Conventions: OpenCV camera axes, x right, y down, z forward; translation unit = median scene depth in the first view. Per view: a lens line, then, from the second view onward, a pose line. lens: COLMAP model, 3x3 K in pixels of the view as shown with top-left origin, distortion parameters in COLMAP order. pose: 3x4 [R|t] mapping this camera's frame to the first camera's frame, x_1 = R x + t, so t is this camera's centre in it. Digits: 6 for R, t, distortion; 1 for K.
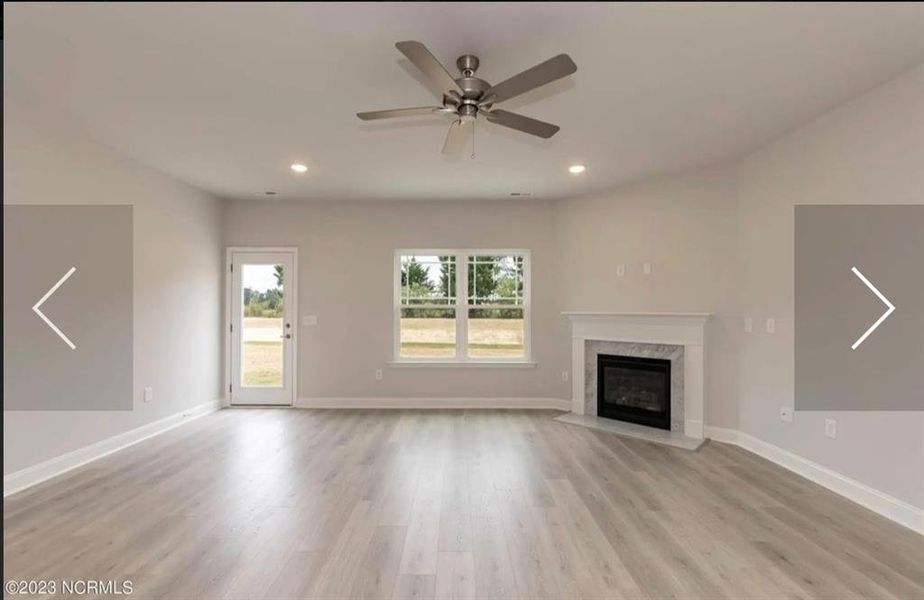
lens RADIAL K [[398.6, 0, 455.5], [0, 398.6, 305.7], [0, 0, 1]] dist [-0.004590, -0.000785]
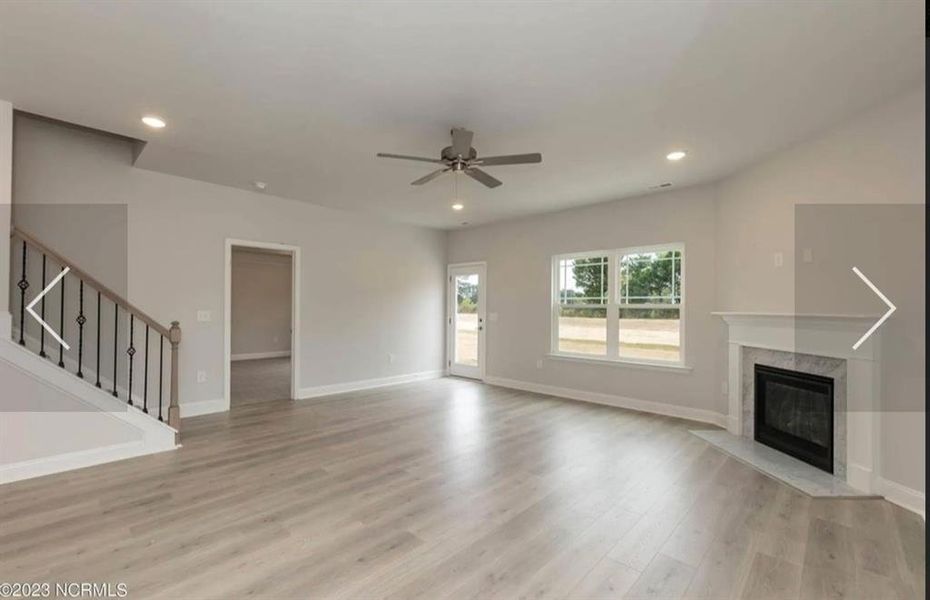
lens RADIAL K [[399.5, 0, 463.7], [0, 399.5, 301.7], [0, 0, 1]] dist [0.000349, -0.000064]
pose [[0.725393, -0.006667, -0.688302, 0.462465], [-0.000096, 0.999952, -0.009787, 0.001483], [0.688335, 0.007166, 0.725358, -0.006663]]
